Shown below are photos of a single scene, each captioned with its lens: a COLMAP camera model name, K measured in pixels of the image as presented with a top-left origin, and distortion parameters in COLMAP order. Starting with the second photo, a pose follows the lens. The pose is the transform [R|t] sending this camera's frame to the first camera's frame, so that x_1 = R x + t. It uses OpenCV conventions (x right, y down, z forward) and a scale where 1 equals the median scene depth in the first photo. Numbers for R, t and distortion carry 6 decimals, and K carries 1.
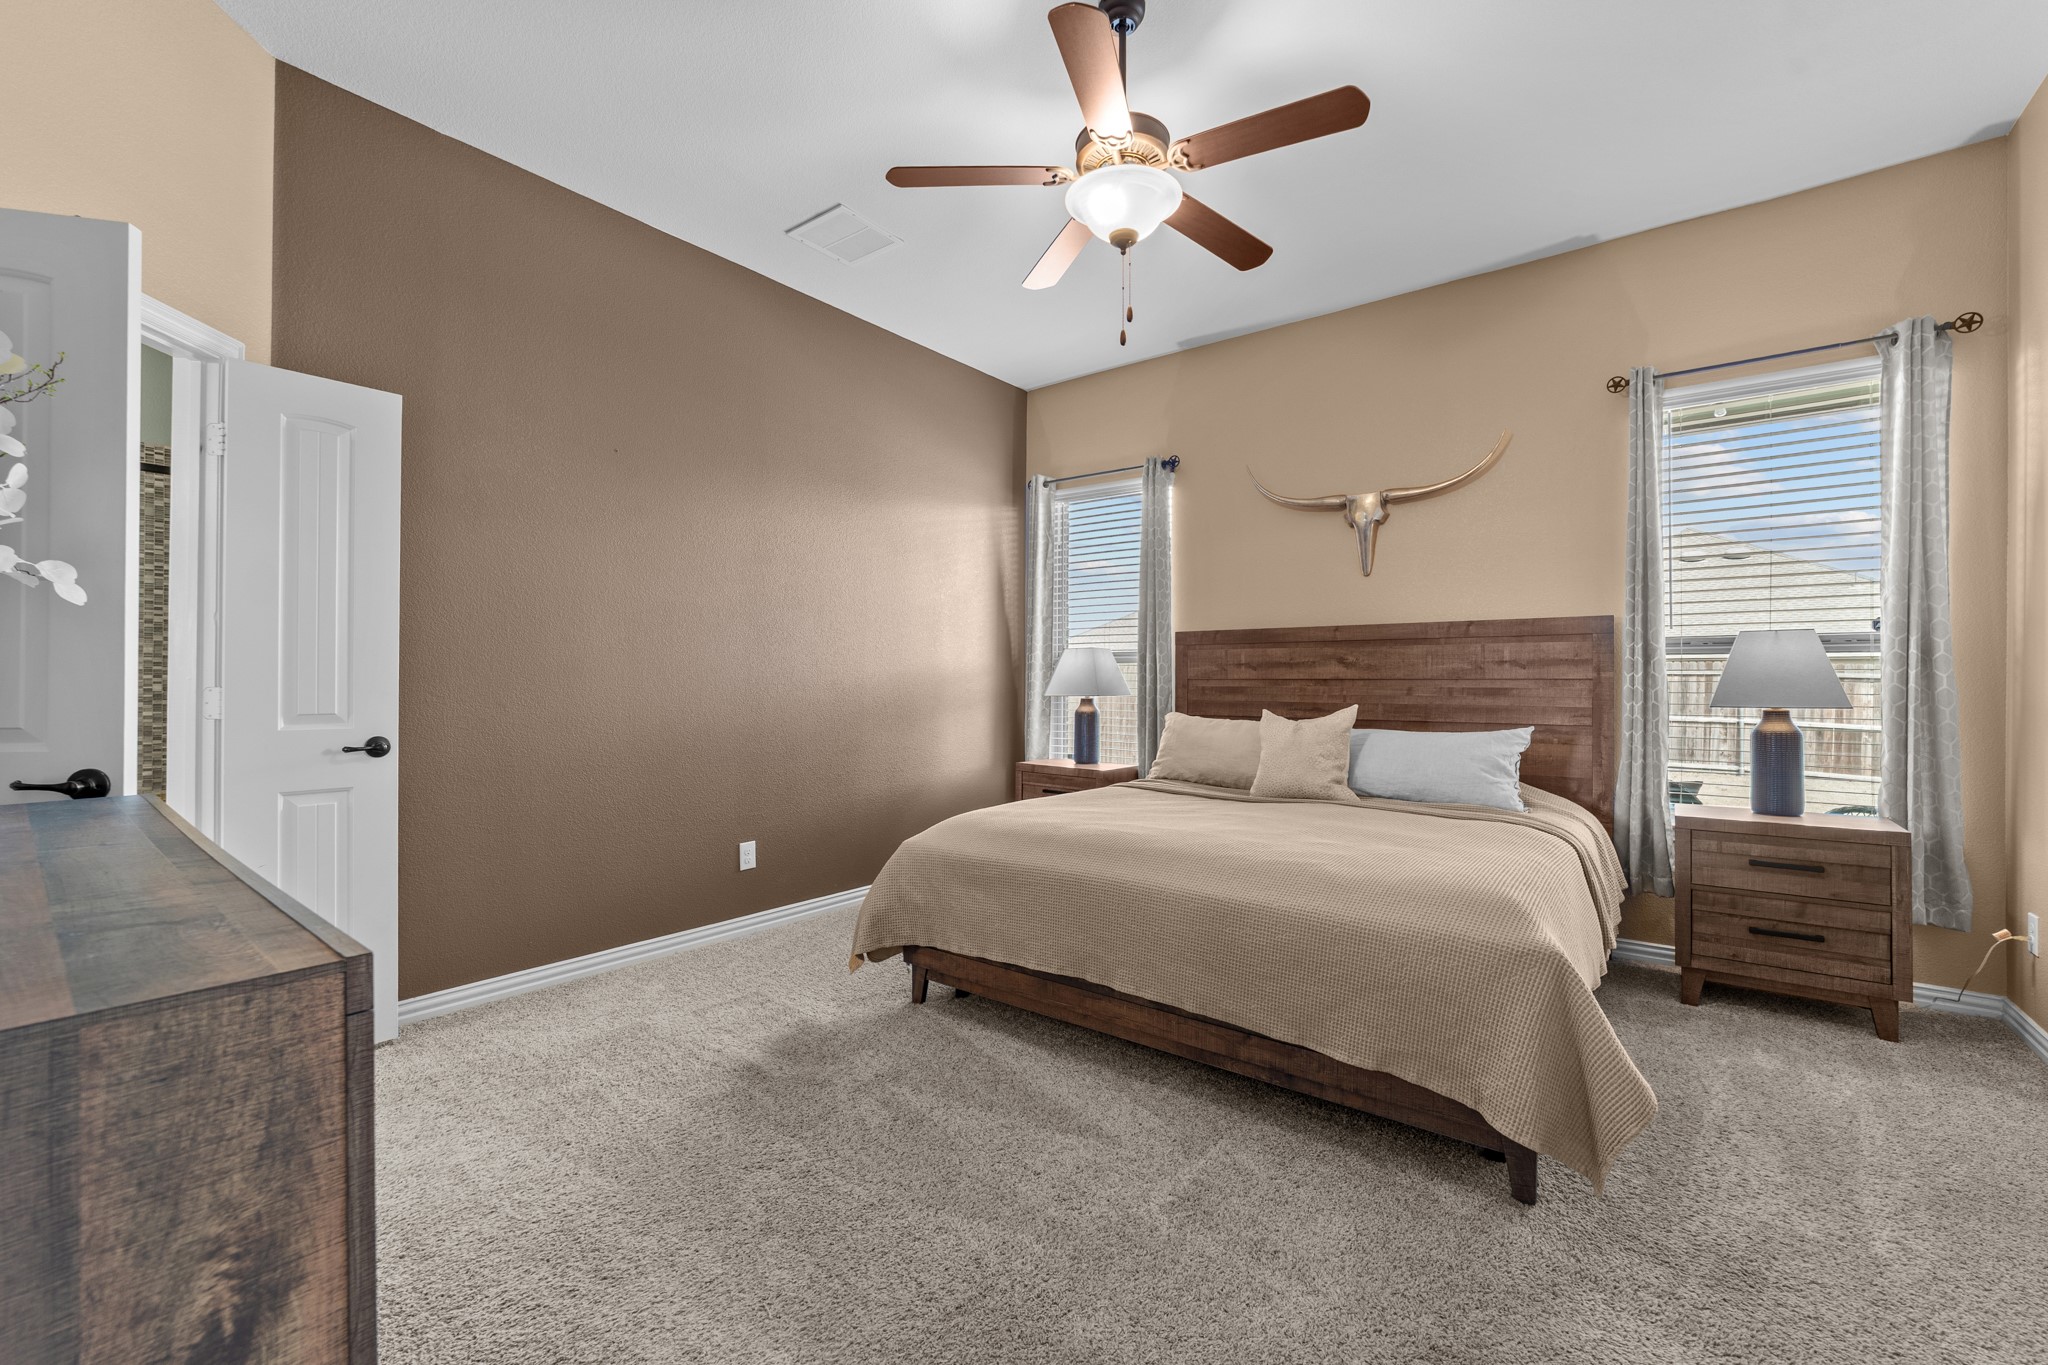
lens RADIAL K [[859.2, 0, 1025.6], [0, 859.2, 680.6], [0, 0, 1]] dist [0.001910, 0.000118]
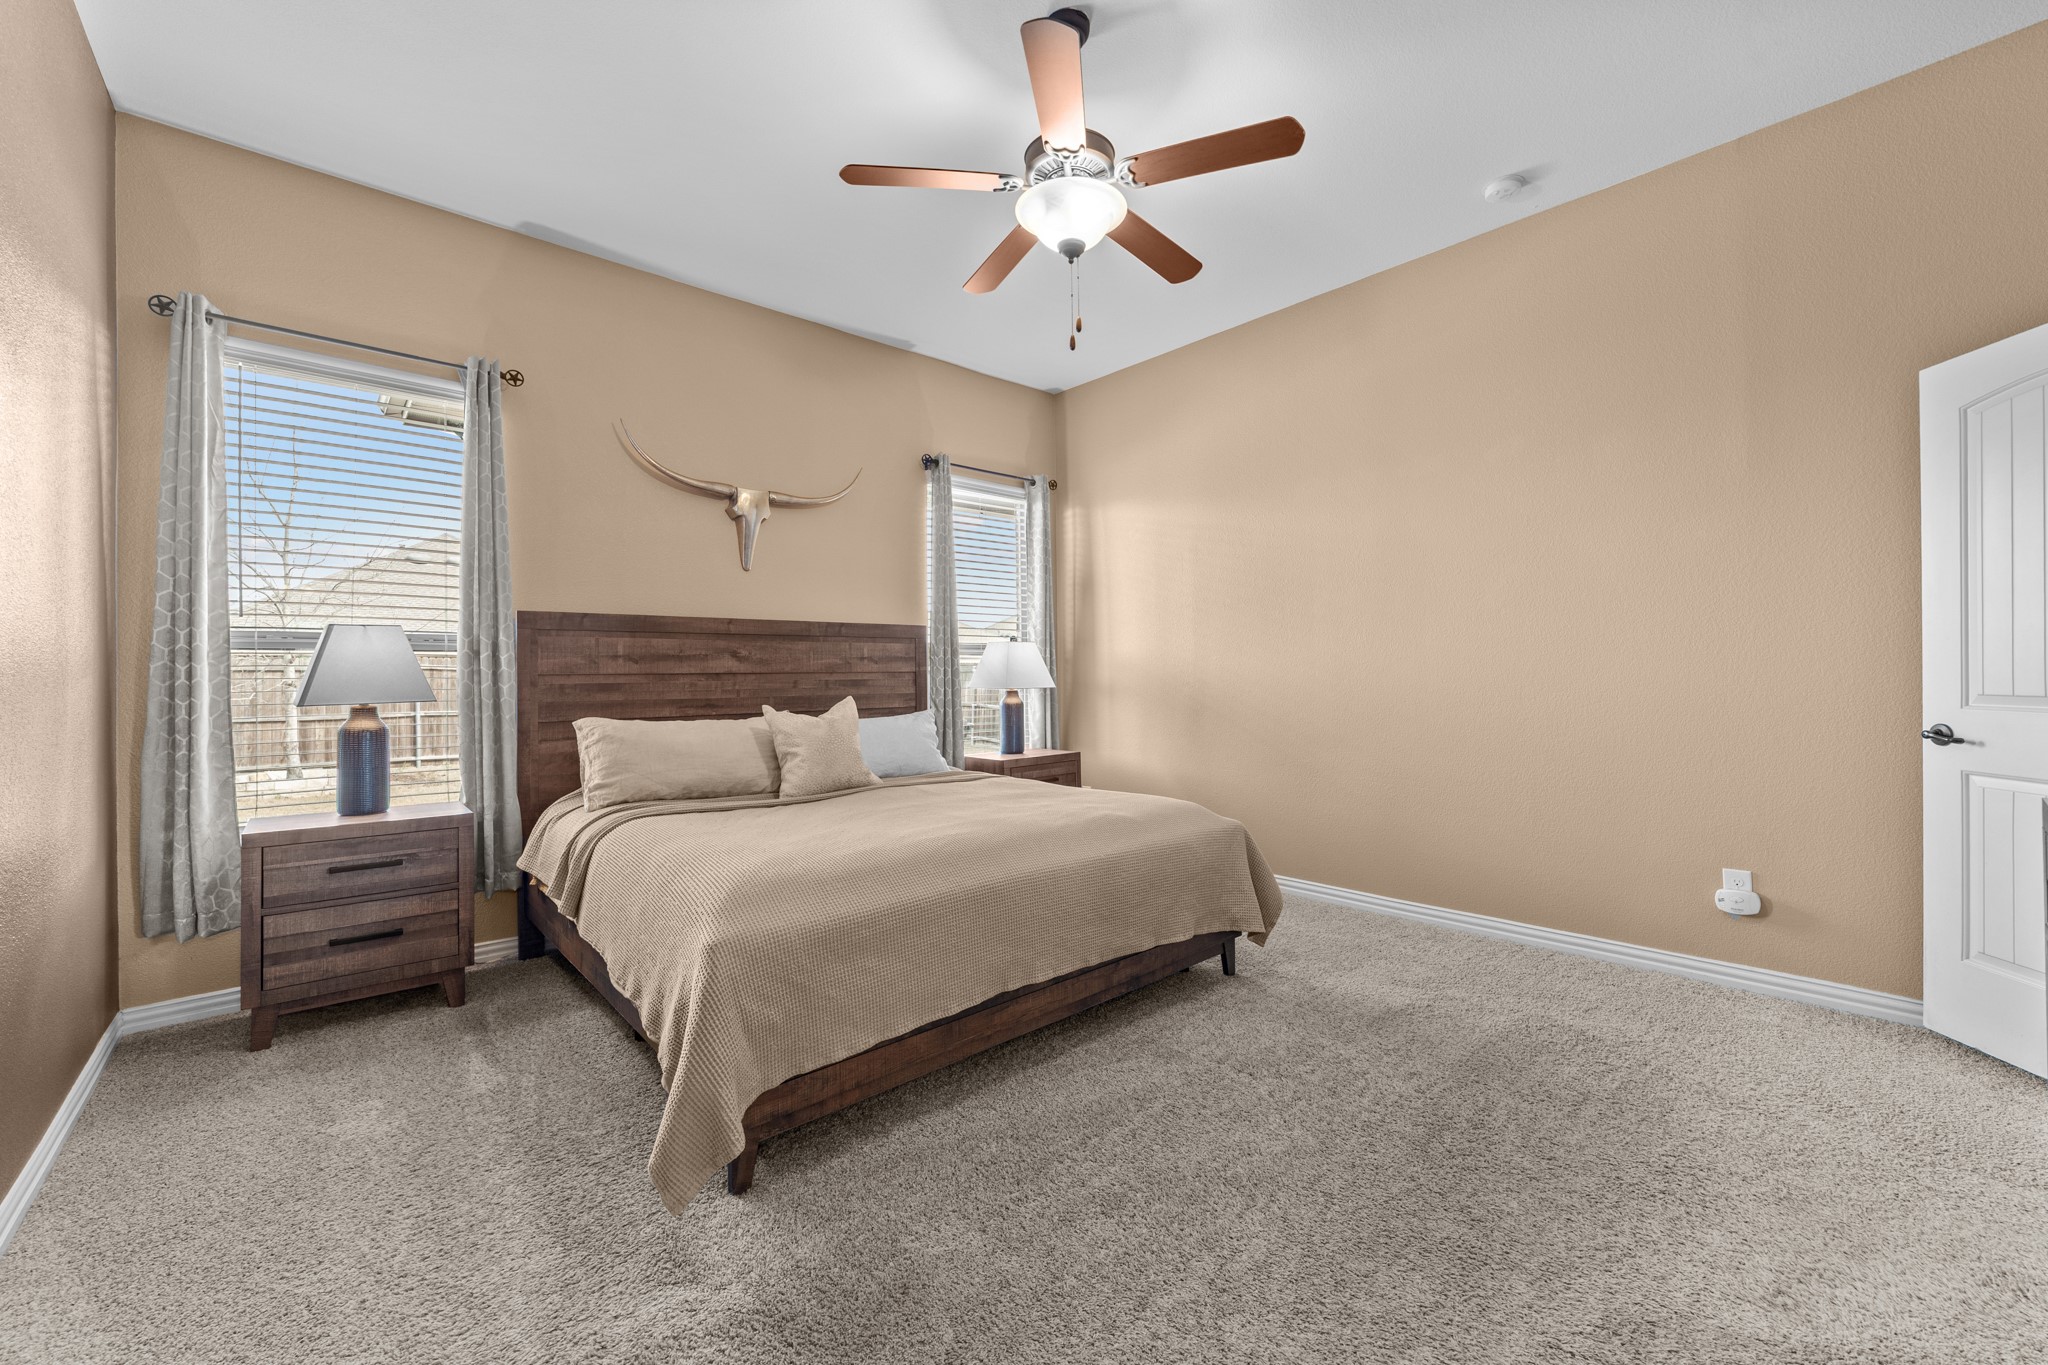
lens RADIAL K [[818.0, 0, 1034.5], [0, 818.0, 677.0], [0, 0, 1]] dist [-0.002591, -0.000034]
pose [[0.173979, -0.007622, 0.984720, -0.530780], [0.011274, 0.999920, 0.005747, 0.001232], [-0.984685, 0.010102, 0.174051, 0.540765]]
